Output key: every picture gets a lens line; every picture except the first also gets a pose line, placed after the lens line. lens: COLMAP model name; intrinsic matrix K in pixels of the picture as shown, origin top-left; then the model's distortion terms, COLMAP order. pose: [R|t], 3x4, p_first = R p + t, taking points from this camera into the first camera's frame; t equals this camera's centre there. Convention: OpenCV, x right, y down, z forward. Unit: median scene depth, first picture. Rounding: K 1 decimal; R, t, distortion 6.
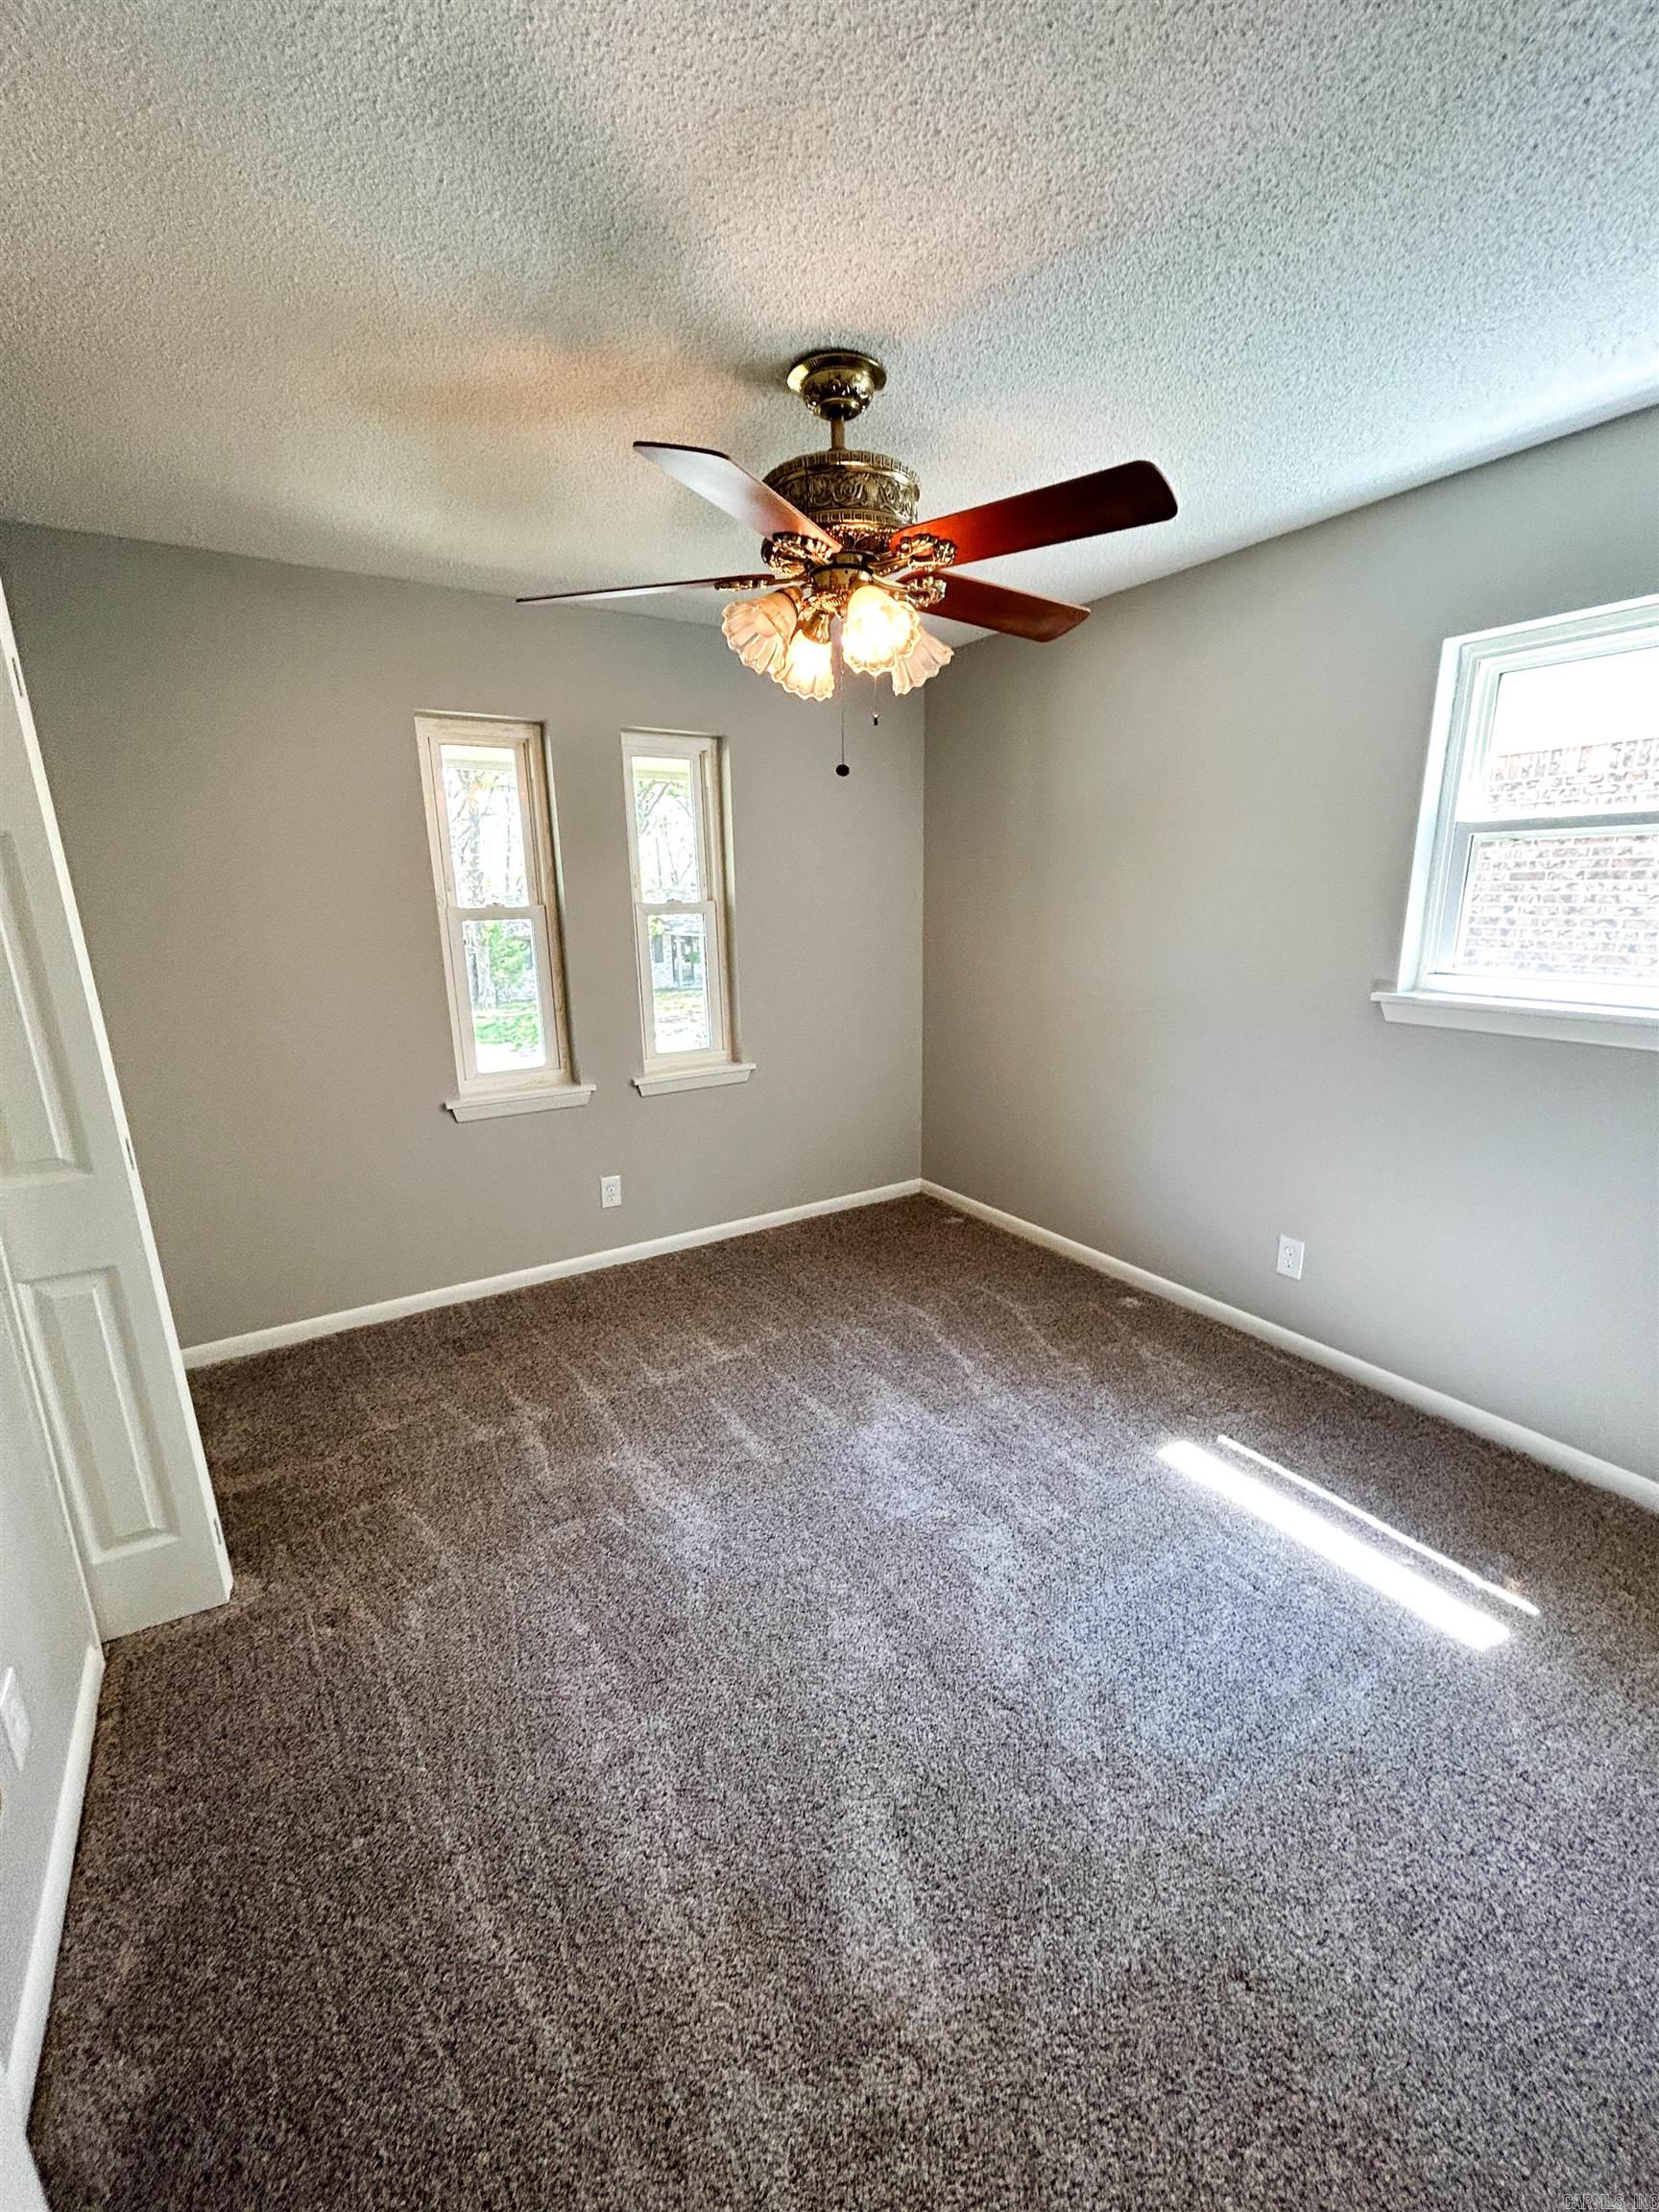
lens RADIAL K [[895.4, 0, 826.4], [0, 895.4, 1104.1], [0, 0, 1]] dist [-0.001212, 0.000685]
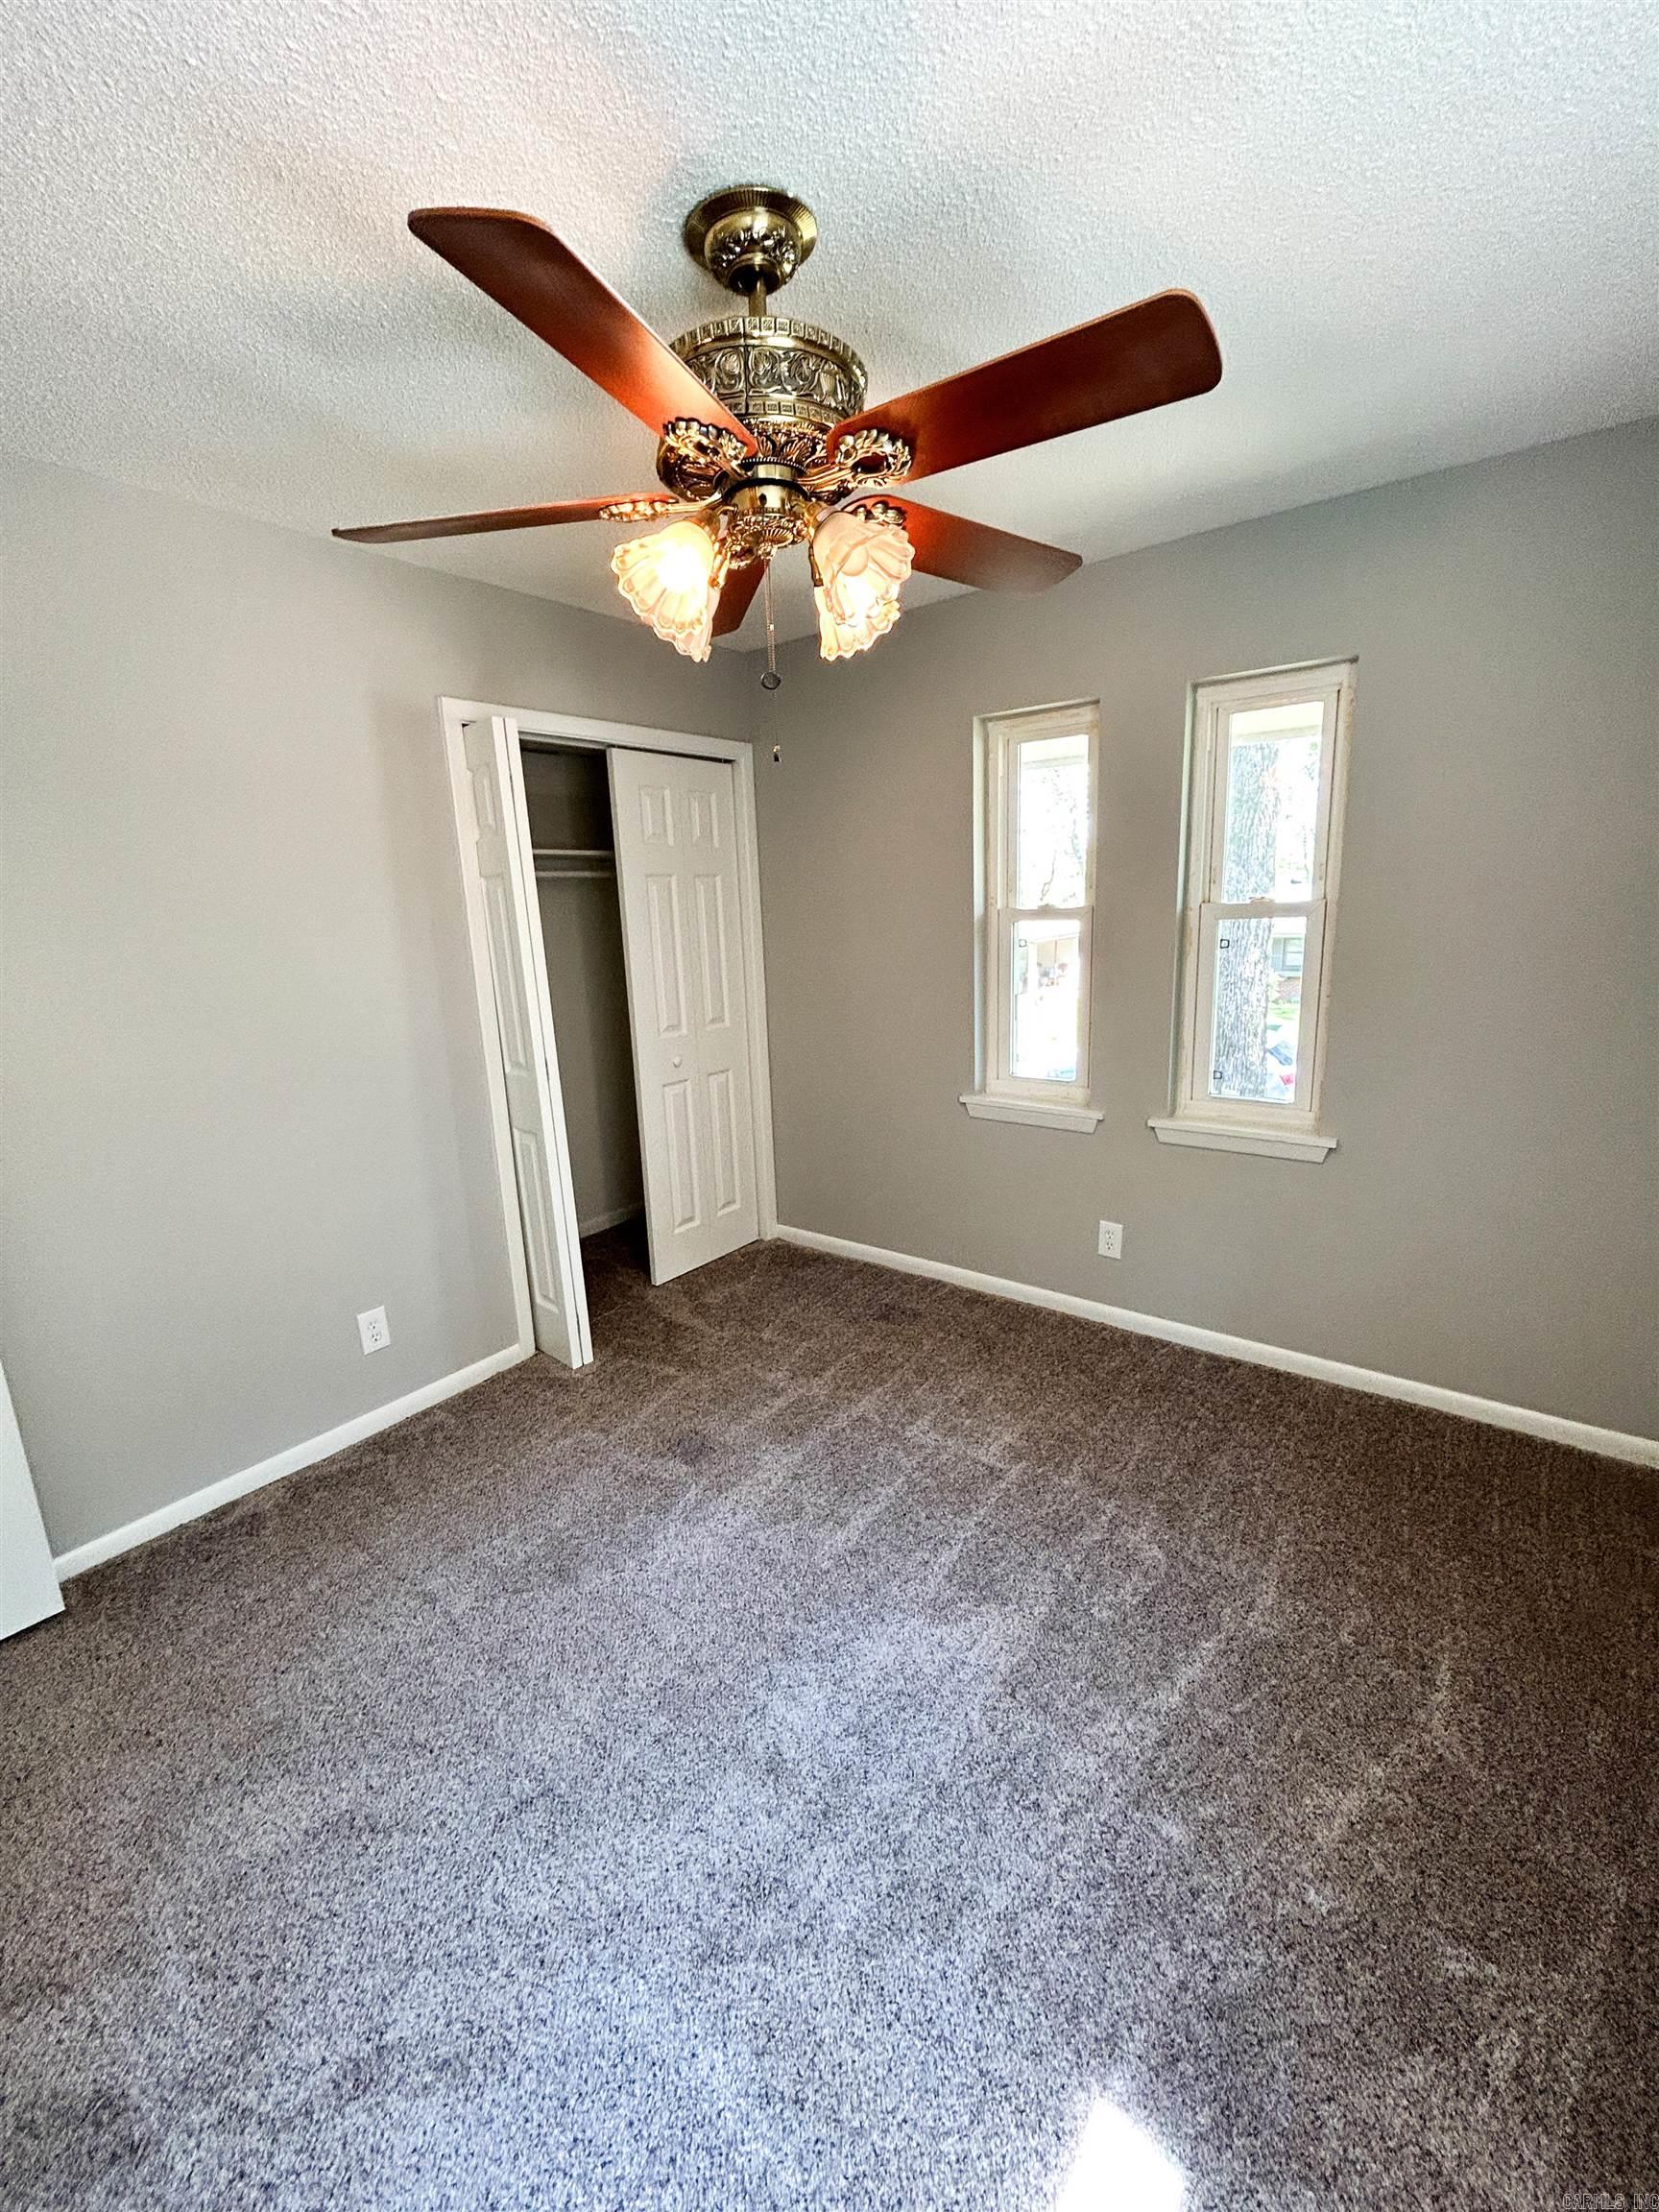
lens RADIAL K [[895.4, 0, 835.0], [0, 895.4, 1101.4], [0, 0, 1]] dist [-0.001212, 0.000685]
pose [[0.347976, 0.210382, -0.913593, 0.512023], [-0.192551, 0.969758, 0.149976, -0.131038], [0.917517, 0.123725, 0.377962, 0.503221]]
